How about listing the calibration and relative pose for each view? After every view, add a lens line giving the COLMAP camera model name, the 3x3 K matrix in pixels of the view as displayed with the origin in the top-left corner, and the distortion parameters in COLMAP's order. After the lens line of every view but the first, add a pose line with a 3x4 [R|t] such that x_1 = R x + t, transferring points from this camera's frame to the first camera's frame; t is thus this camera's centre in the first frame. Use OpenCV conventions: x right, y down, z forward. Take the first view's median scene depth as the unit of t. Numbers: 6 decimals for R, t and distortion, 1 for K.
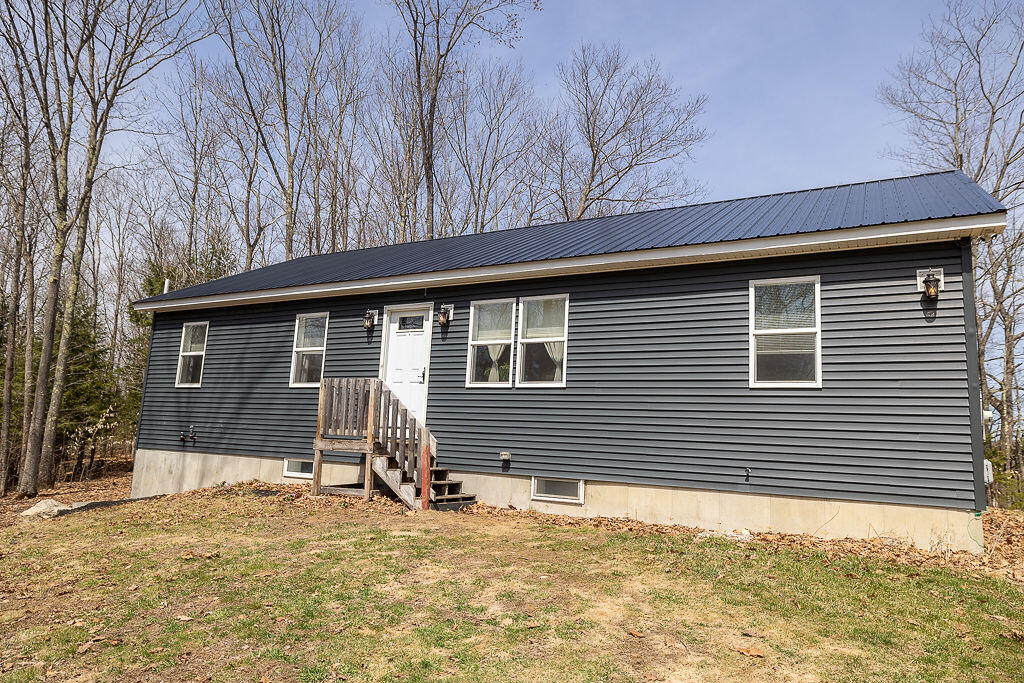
lens RADIAL K [[678.1, 0, 511.6], [0, 678.1, 341.4], [0, 0, 1]] dist [-0.003499, -0.000877]
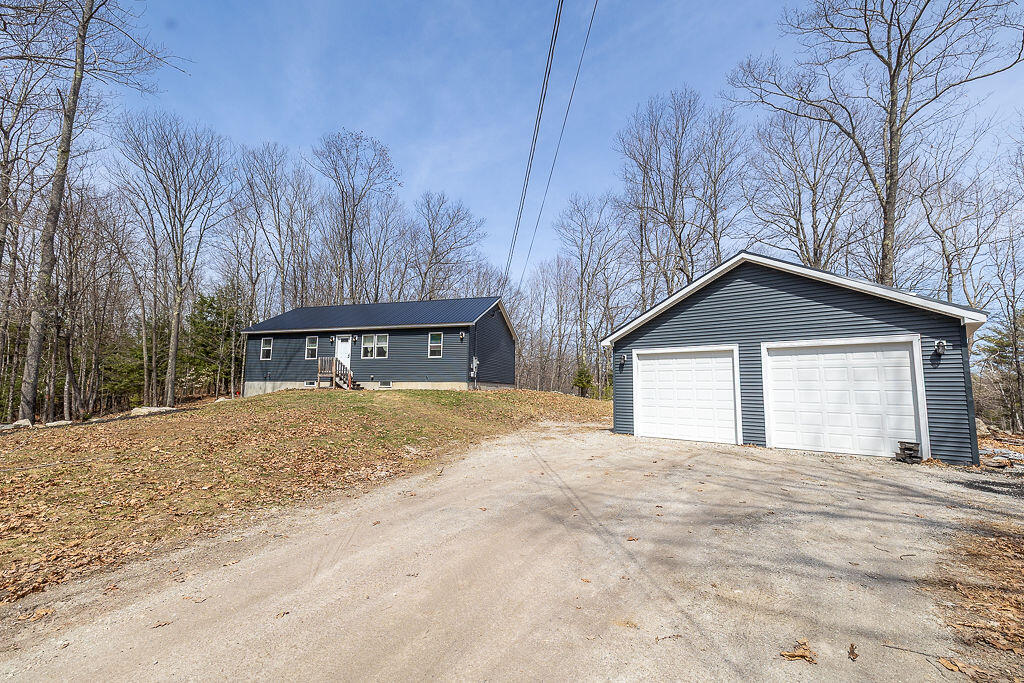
lens RADIAL K [[438.4, 0, 513.5], [0, 438.4, 341.2], [0, 0, 1]] dist [-0.000326, -0.000013]
pose [[0.974562, -0.015275, 0.223597, 0.210365], [0.004106, 0.998724, 0.050330, -0.145524], [-0.224080, -0.048132, 0.973381, -1.516263]]
